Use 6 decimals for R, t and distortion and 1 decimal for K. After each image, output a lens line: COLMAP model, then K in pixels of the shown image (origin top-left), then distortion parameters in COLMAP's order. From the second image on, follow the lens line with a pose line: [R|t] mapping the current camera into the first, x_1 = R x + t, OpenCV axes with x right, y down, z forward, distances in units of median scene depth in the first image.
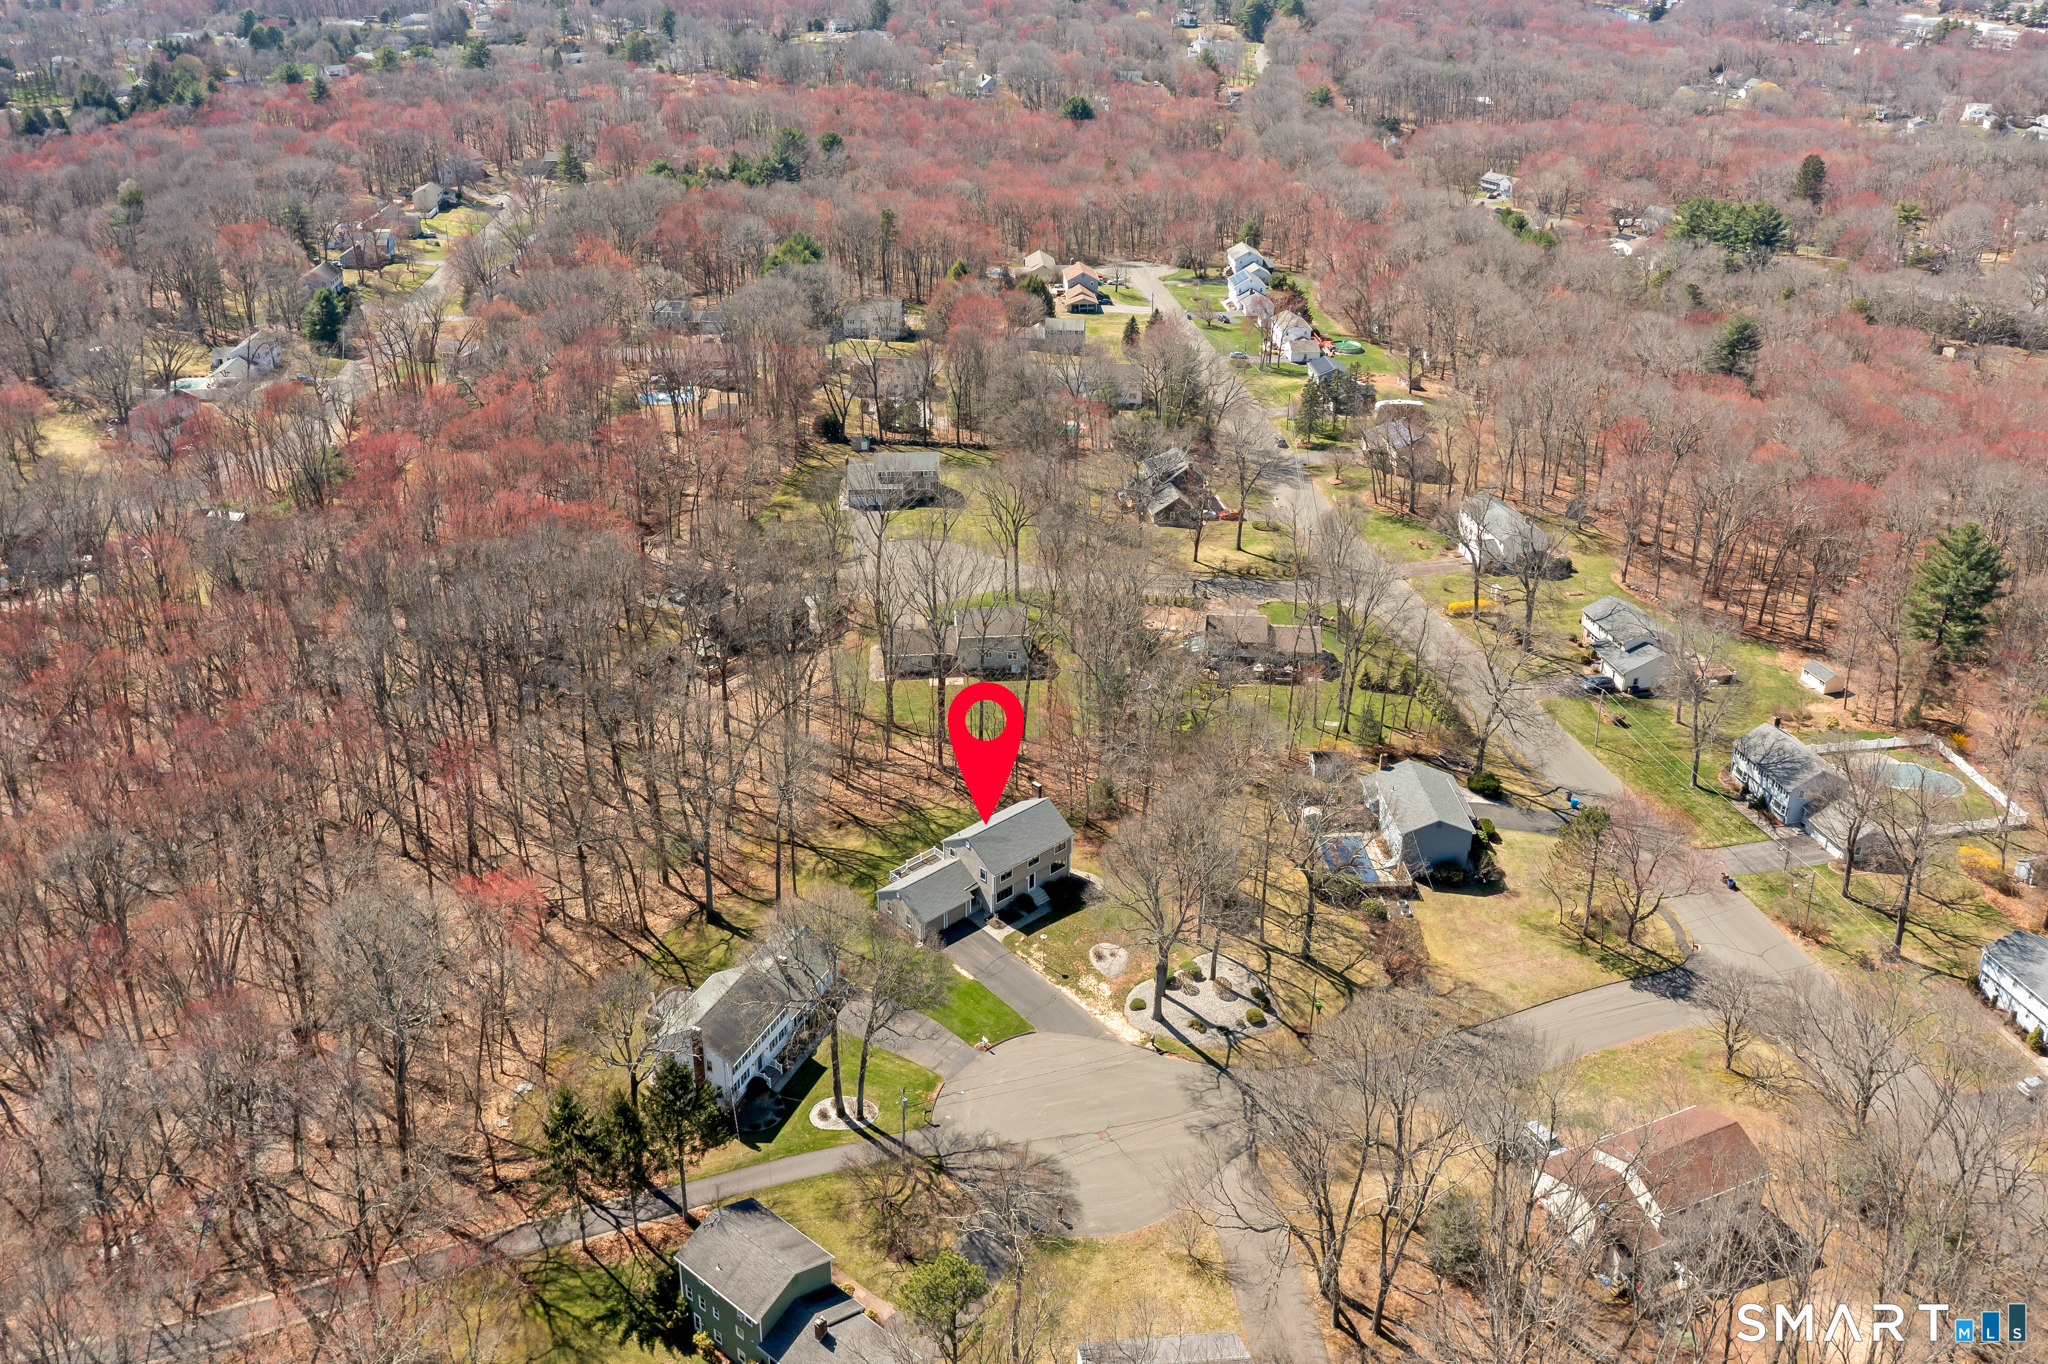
lens RADIAL K [[1633.3, 0, 1024.0], [0, 1633.3, 682.0], [0, 0, 1]] dist [-0.012826, -0.000414]
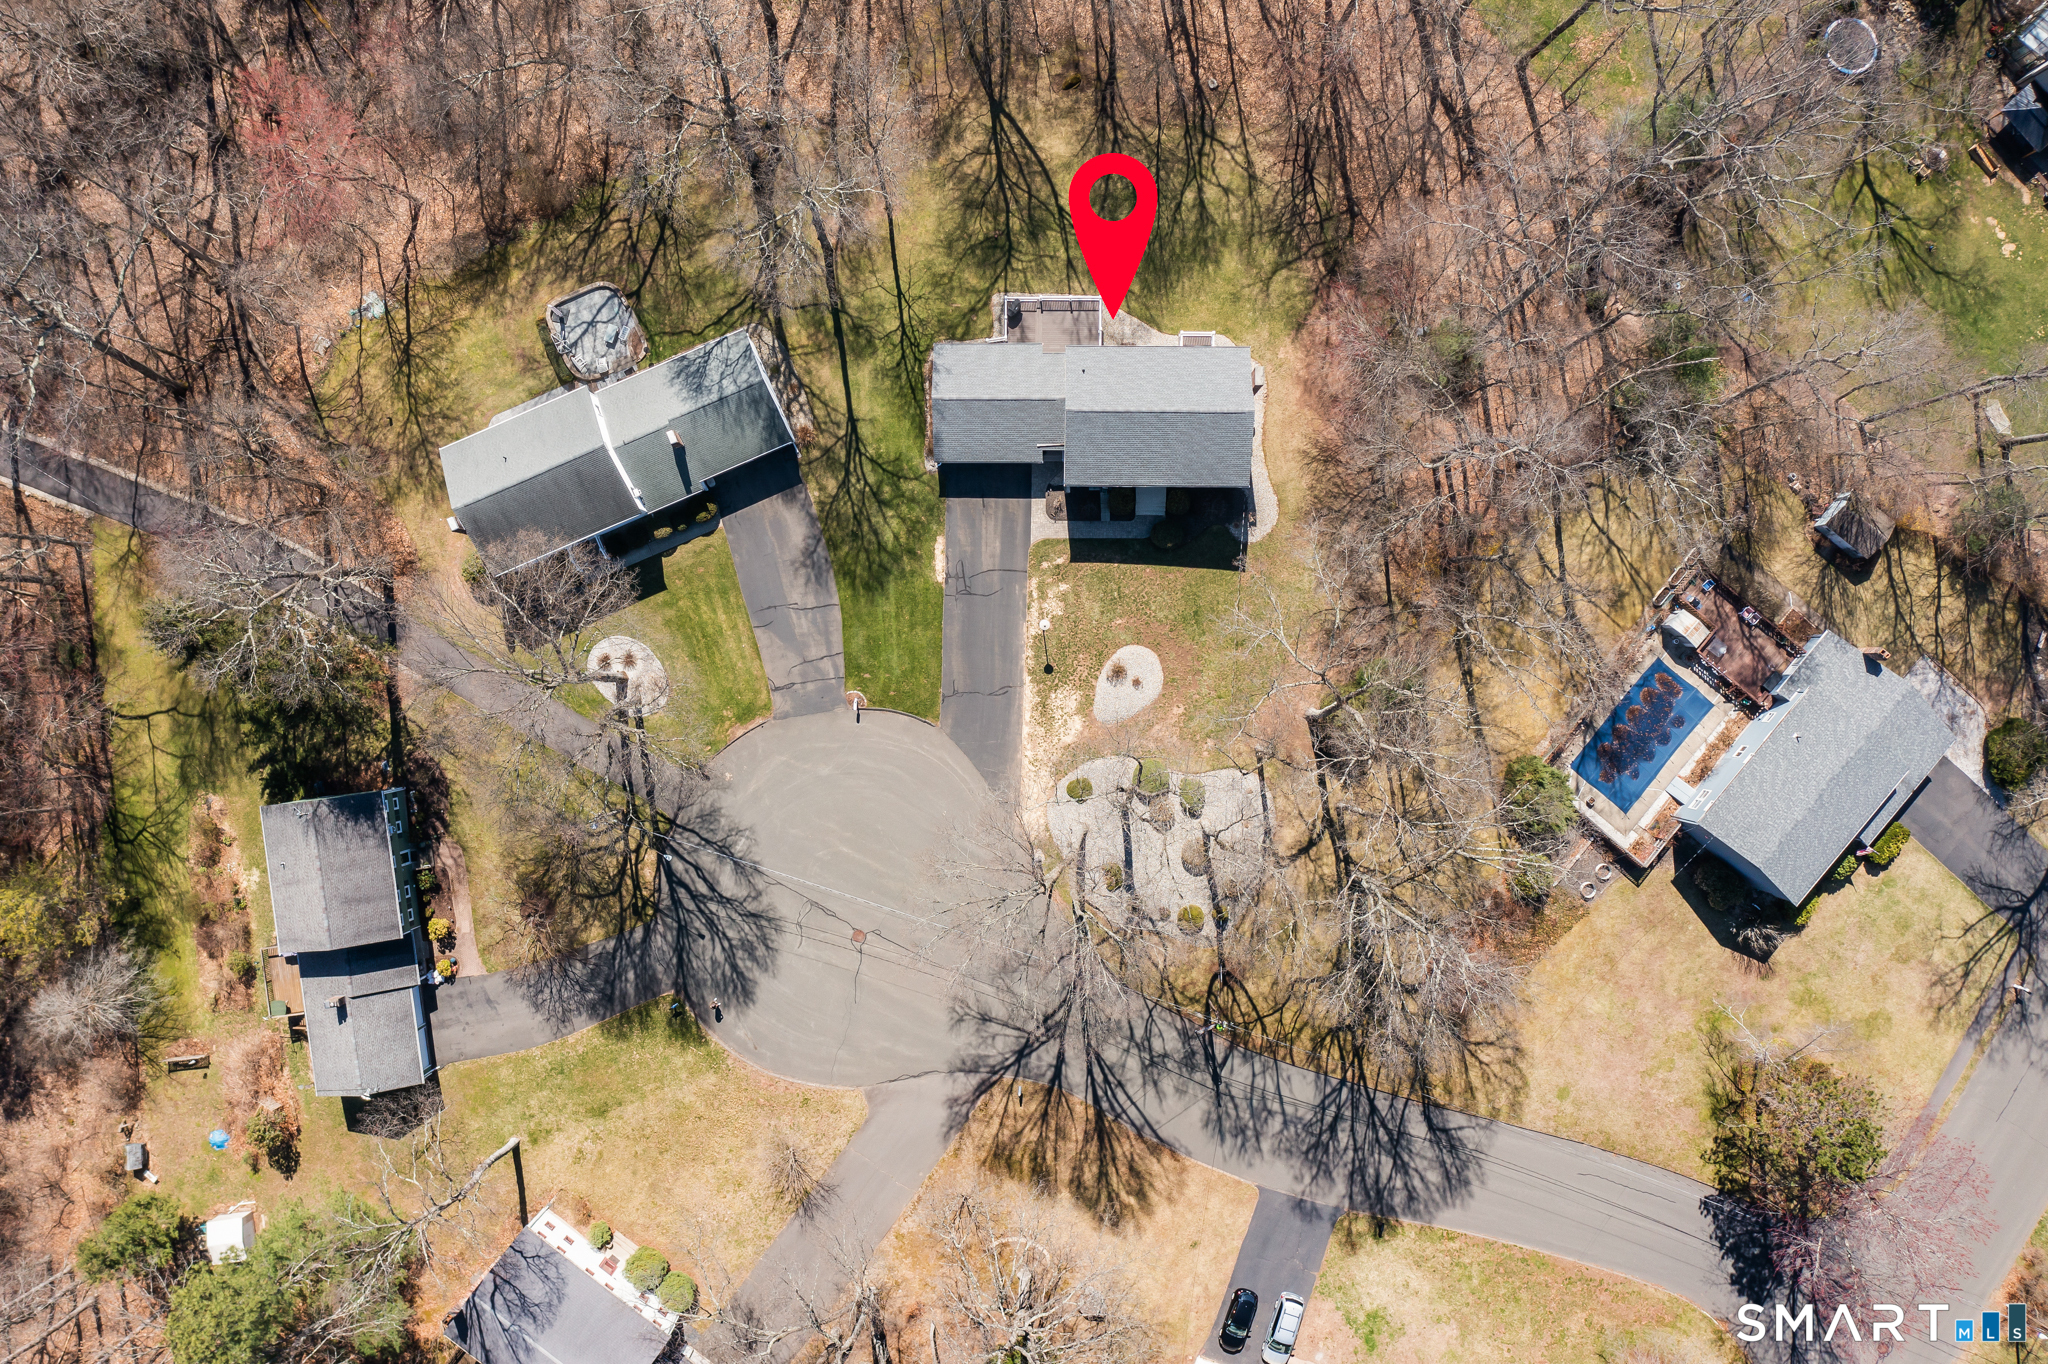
lens RADIAL K [[1633.3, 0, 1024.0], [0, 1633.3, 682.0], [0, 0, 1]] dist [-0.012826, -0.000414]
pose [[0.733878, 0.679281, 0.000765, 0.021001], [-0.313342, 0.337527, 0.887633, -0.408137], [0.602694, -0.651654, 0.460551, 0.685864]]
